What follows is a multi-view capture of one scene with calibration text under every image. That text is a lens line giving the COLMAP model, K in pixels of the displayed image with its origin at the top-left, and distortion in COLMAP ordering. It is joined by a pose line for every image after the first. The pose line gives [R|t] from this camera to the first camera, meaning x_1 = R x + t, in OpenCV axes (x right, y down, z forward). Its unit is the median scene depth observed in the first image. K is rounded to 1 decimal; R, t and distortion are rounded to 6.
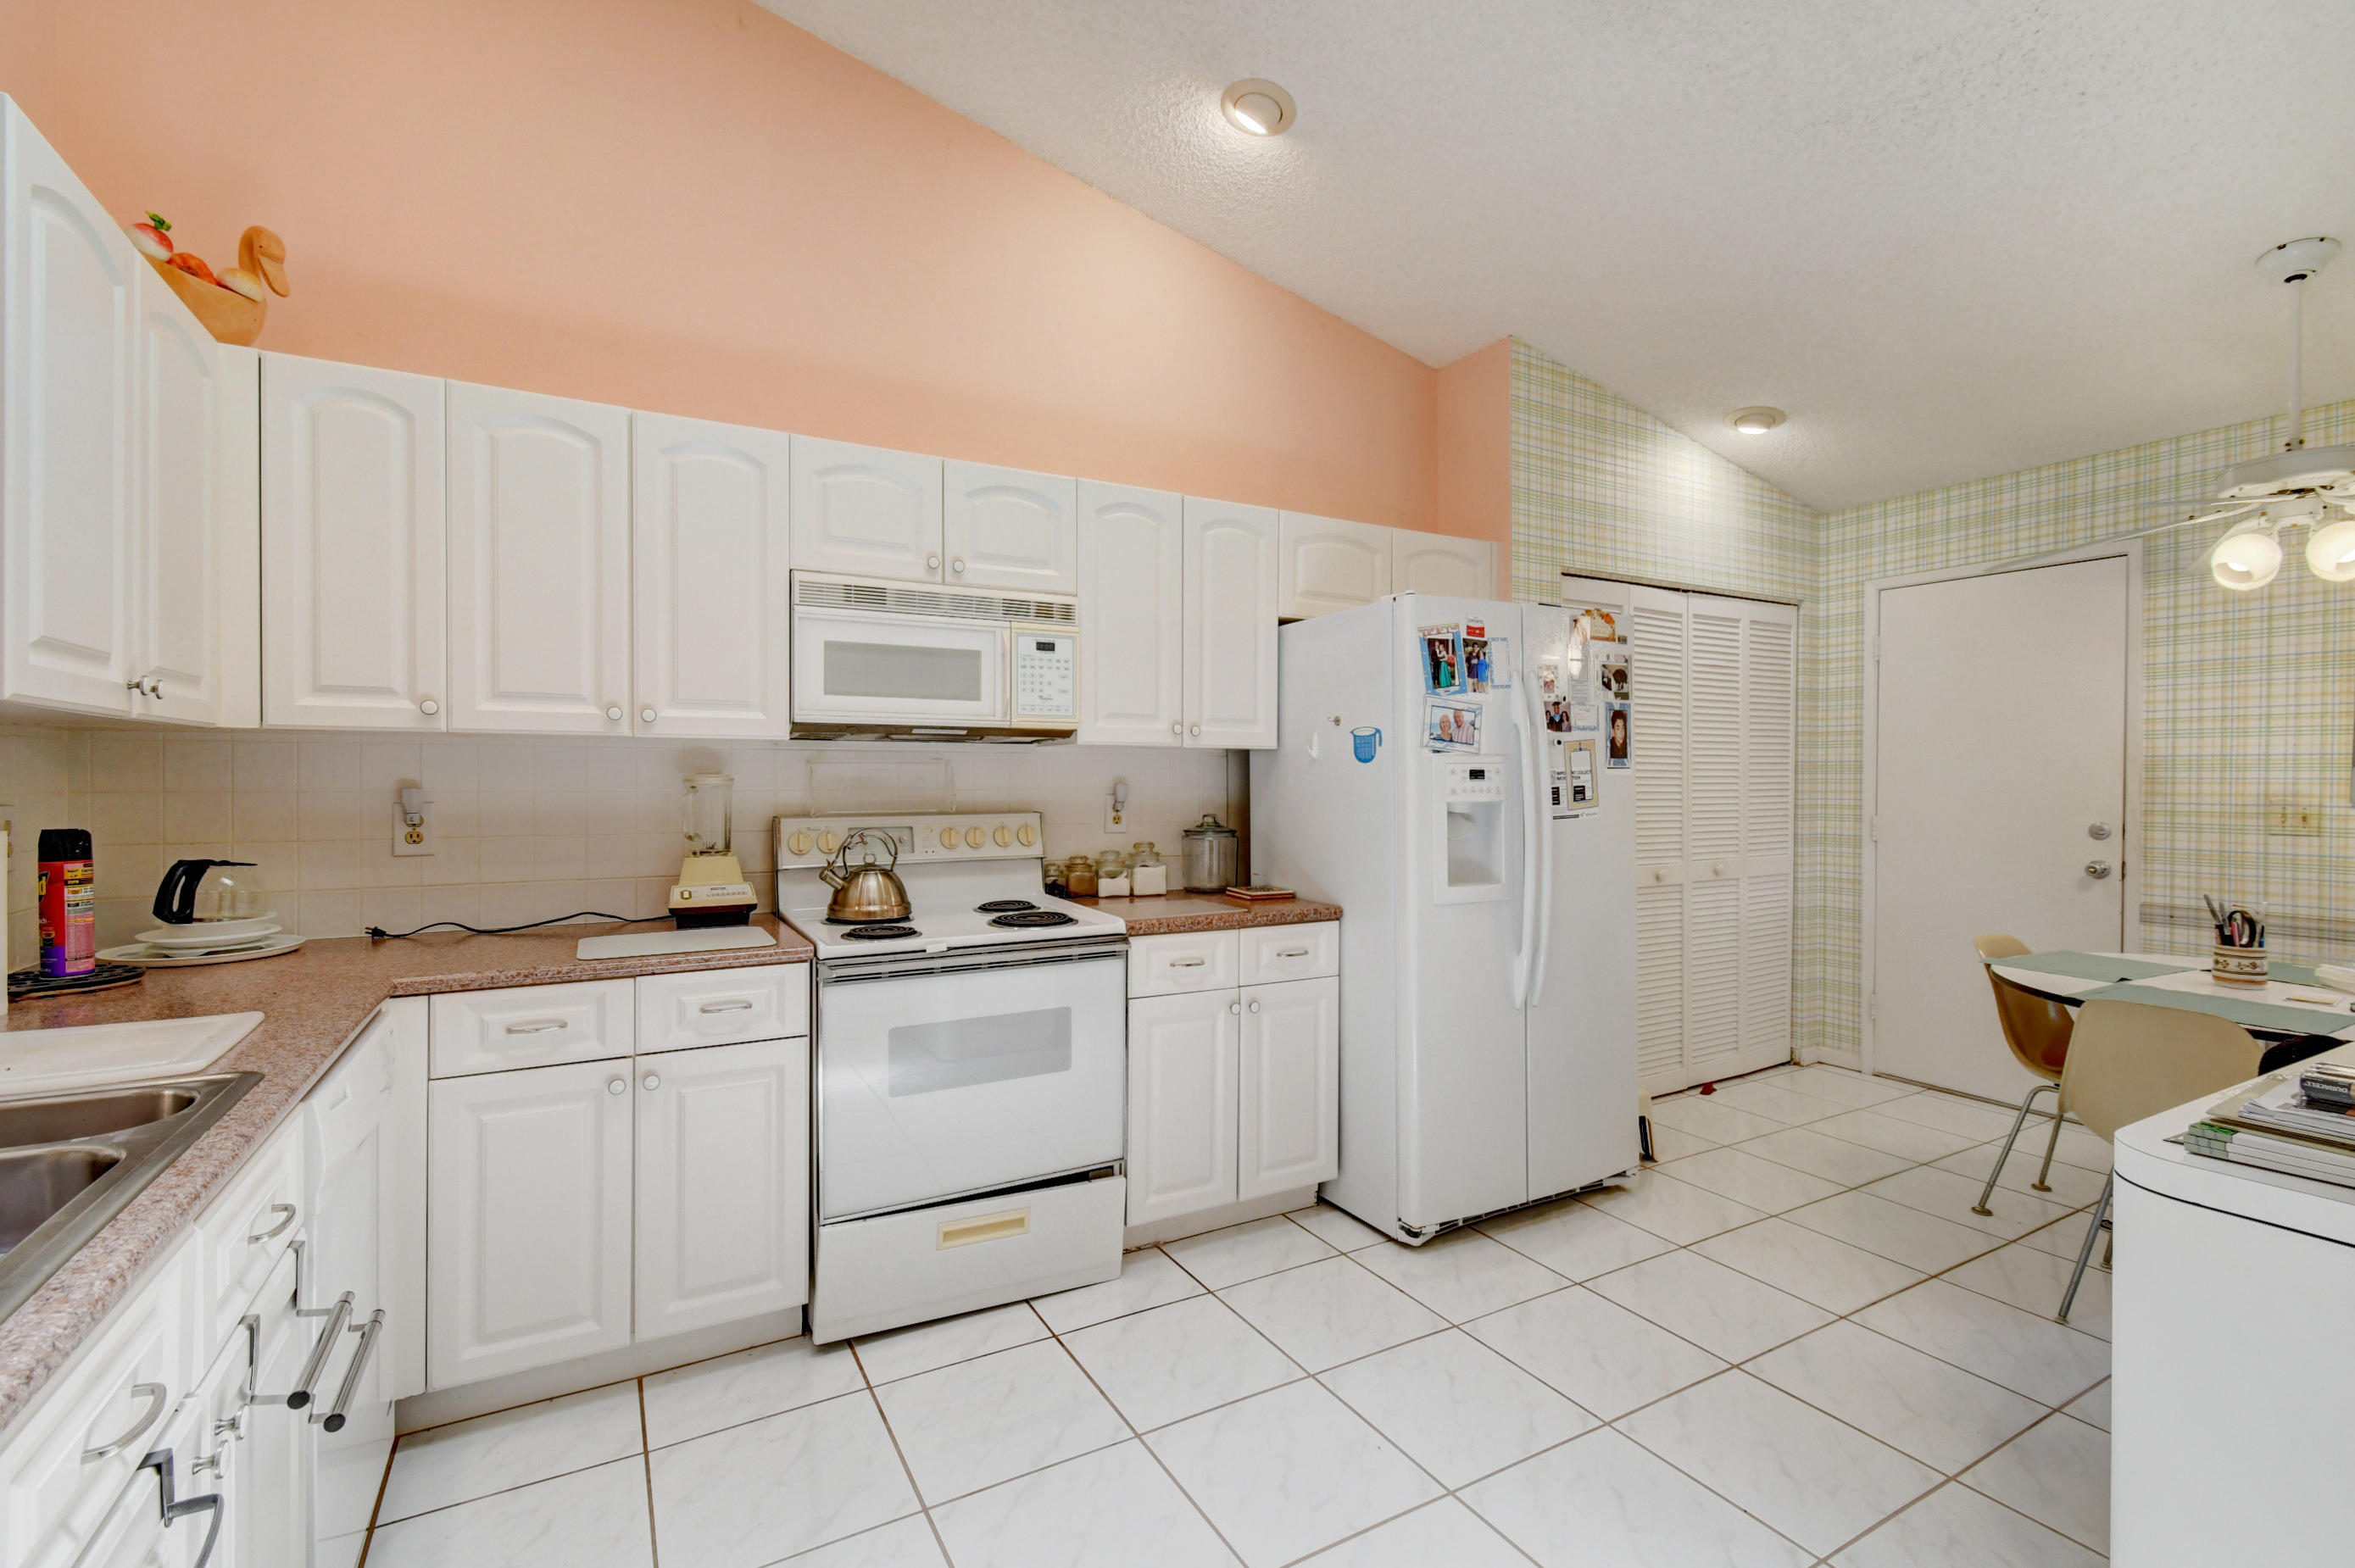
lens RADIAL K [[1045.5, 0, 1180.6], [0, 1045.5, 783.9], [0, 0, 1]] dist [0.002952, -0.000355]
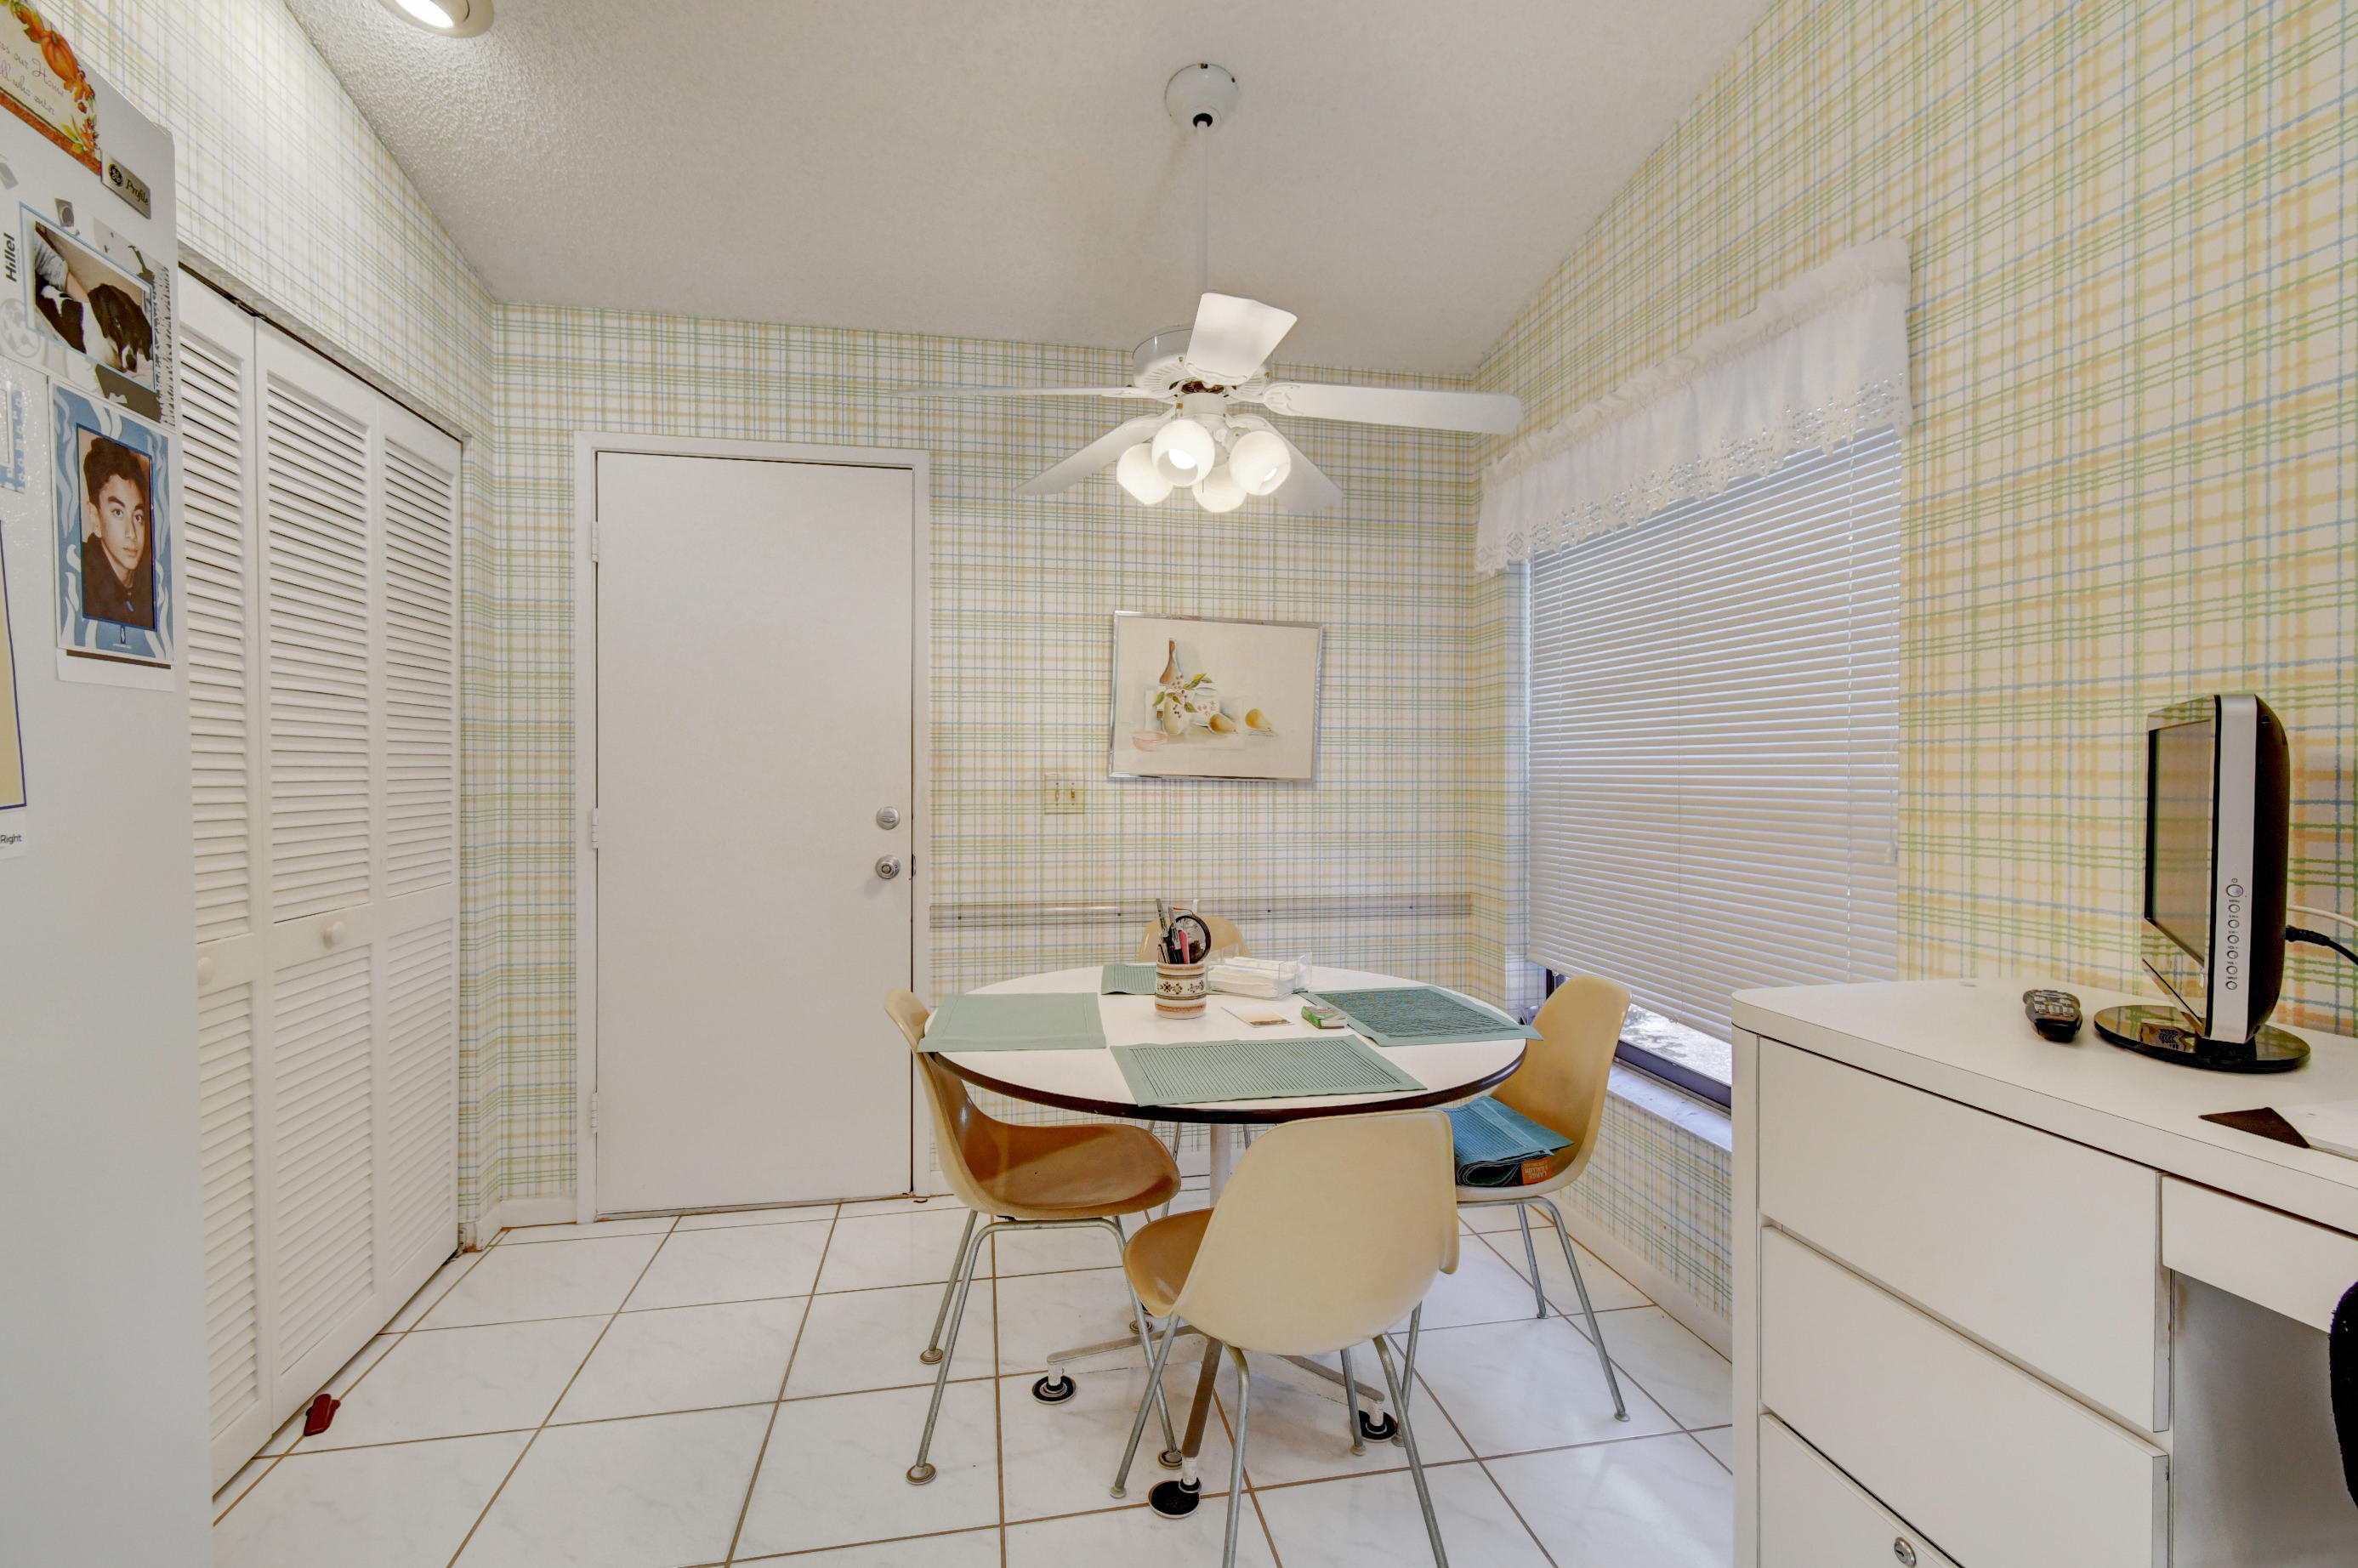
lens RADIAL K [[1046.9, 0, 1182.1], [0, 1046.9, 783.9], [0, 0, 1]] dist [0.002952, -0.000355]
pose [[0.312509, -0.011919, 0.949840, 0.249510], [0.006633, 0.999924, 0.010366, 0.015695], [-0.949892, 0.003061, 0.312564, 0.662258]]
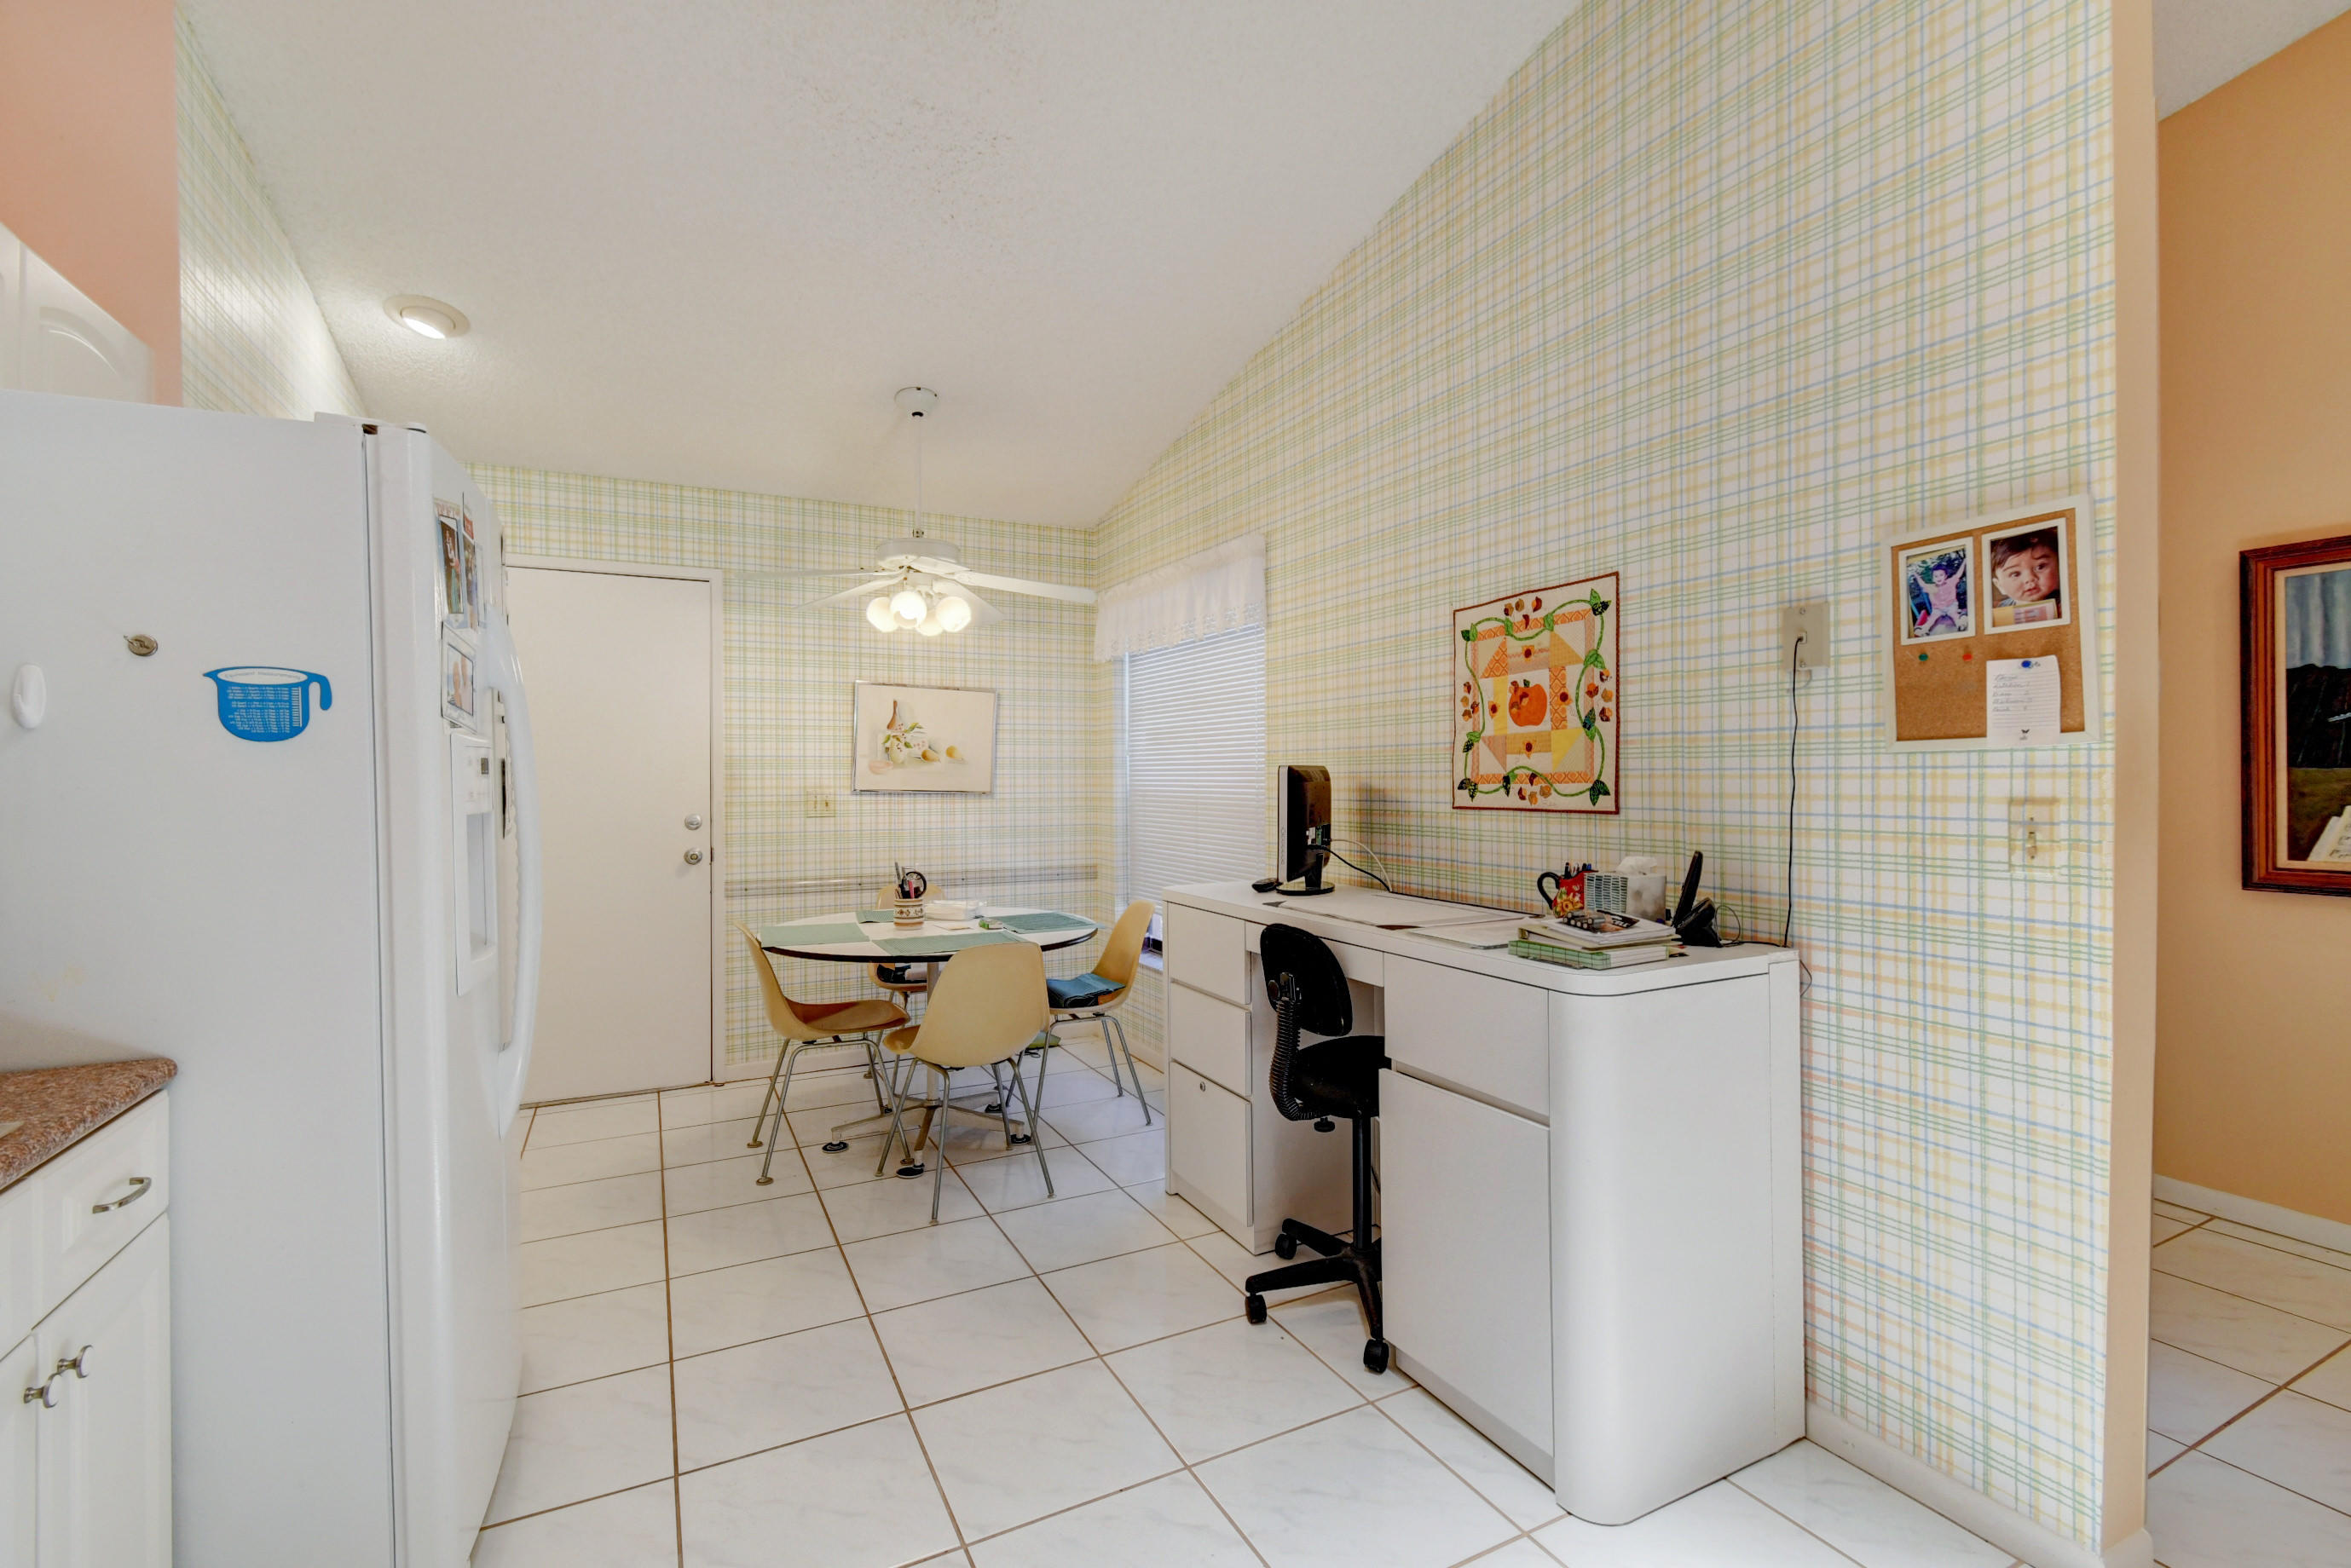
lens RADIAL K [[1045.6, 0, 1182.9], [0, 1045.6, 778.9], [0, 0, 1]] dist [0.006301, -0.000046]
pose [[0.036630, -0.004928, 0.999317, -0.274879], [0.013320, 0.999901, 0.004443, 0.000875], [-0.999240, 0.013148, 0.036692, 0.521219]]
